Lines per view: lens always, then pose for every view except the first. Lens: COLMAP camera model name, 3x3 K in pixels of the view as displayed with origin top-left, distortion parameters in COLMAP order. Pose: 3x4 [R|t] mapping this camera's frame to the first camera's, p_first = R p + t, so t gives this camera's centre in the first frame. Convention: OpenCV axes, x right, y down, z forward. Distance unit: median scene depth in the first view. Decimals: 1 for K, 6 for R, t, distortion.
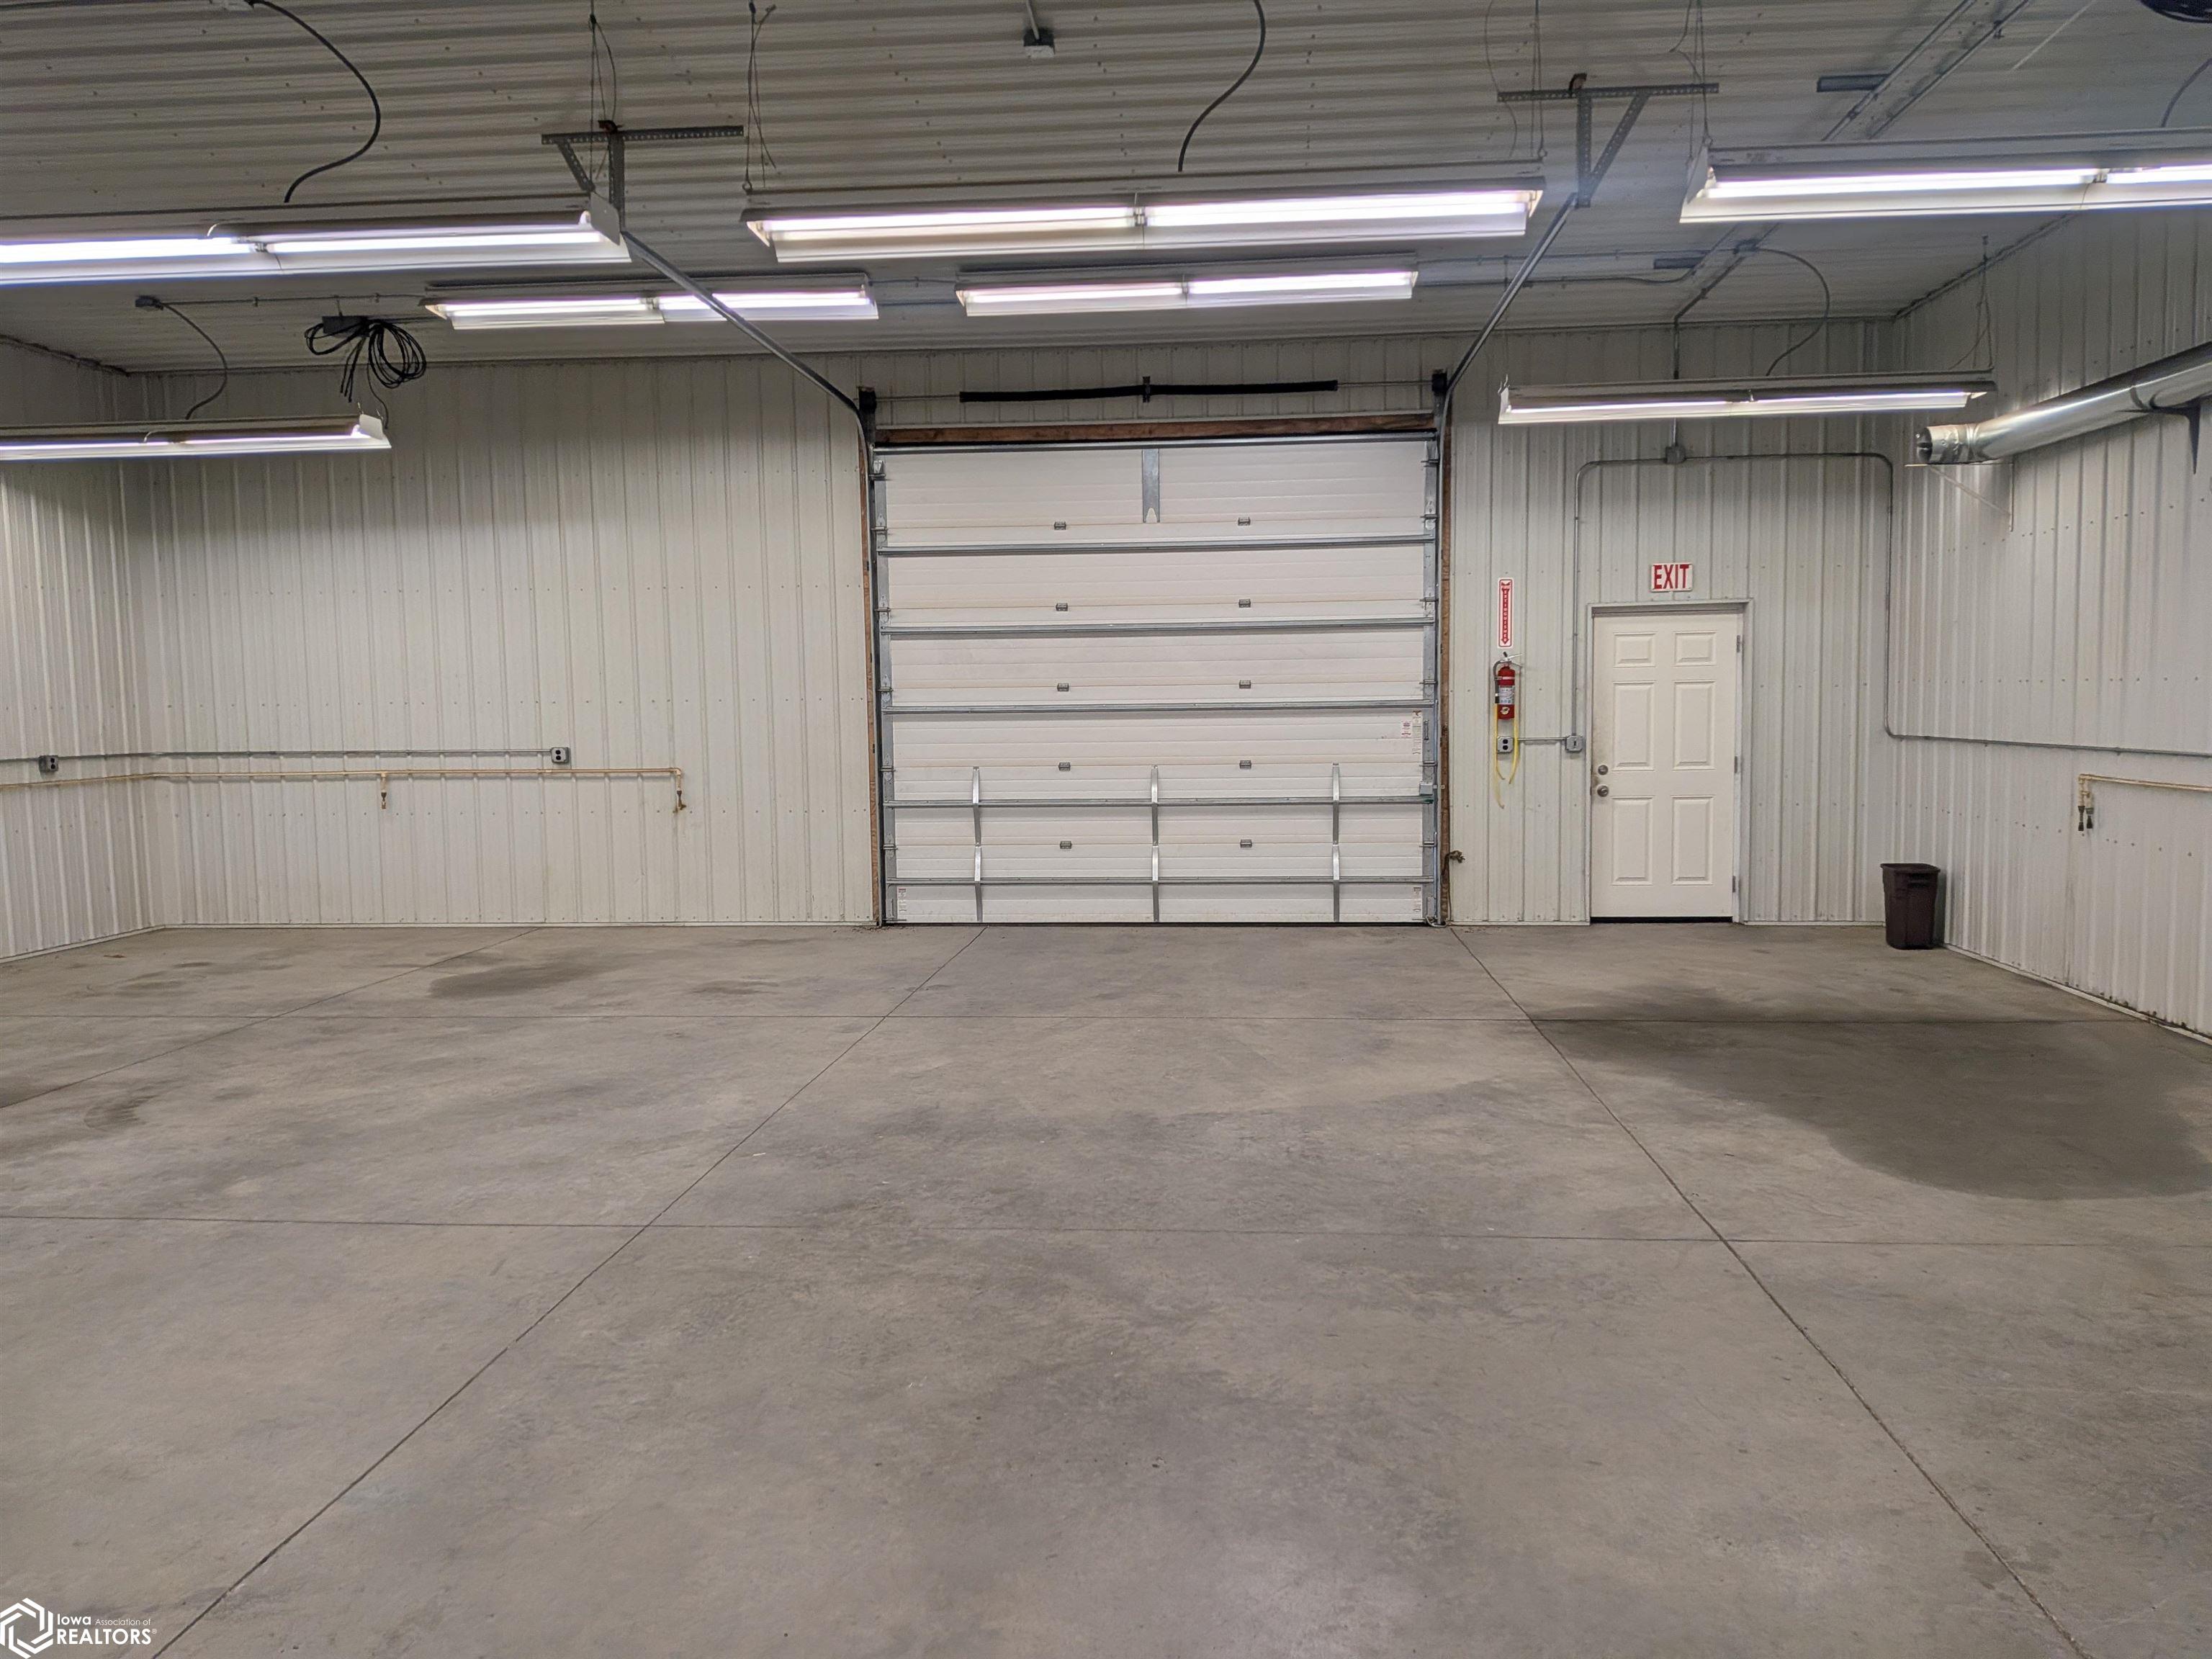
lens RADIAL K [[1582.8, 0, 1119.7], [0, 1582.8, 822.6], [0, 0, 1]] dist [0.092711, -0.140577]
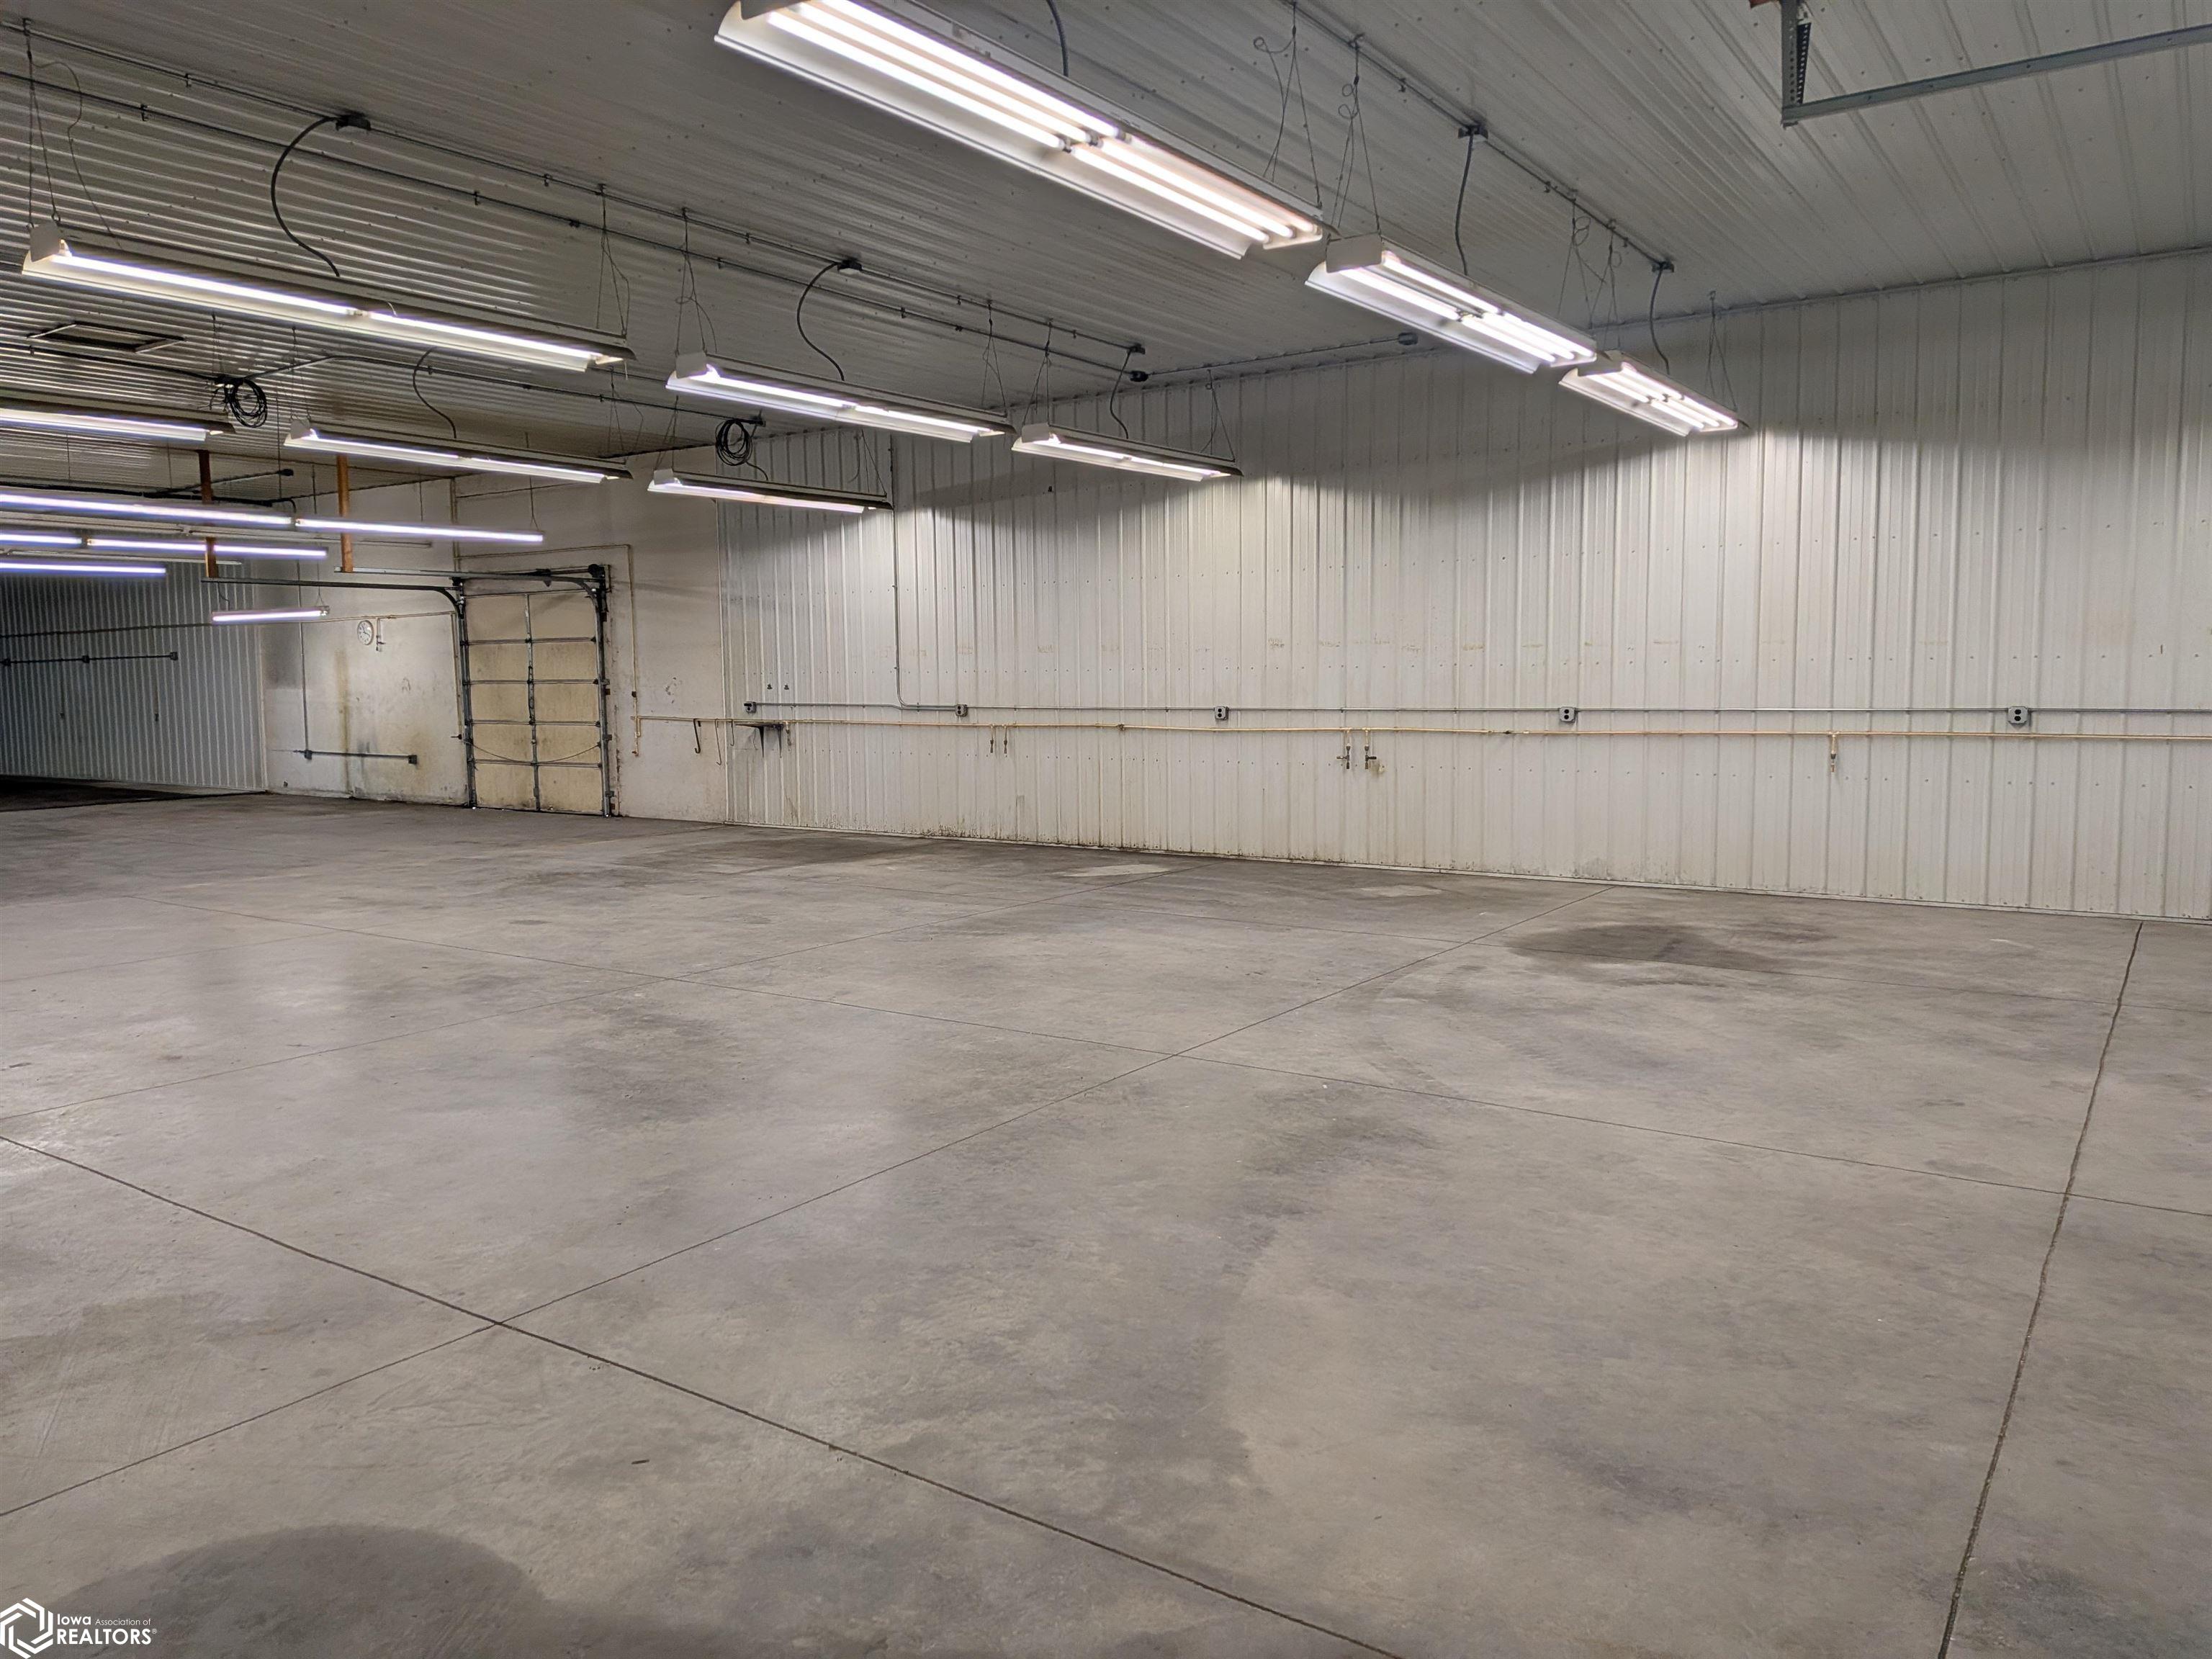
lens RADIAL K [[1582.8, 0, 1119.7], [0, 1582.8, 822.6], [0, 0, 1]] dist [0.092711, -0.140577]
pose [[-0.490799, 0.103585, -0.865093, 0.778888], [-0.053985, 0.987384, 0.148855, -0.127313], [0.869599, 0.119760, -0.479015, 1.397991]]
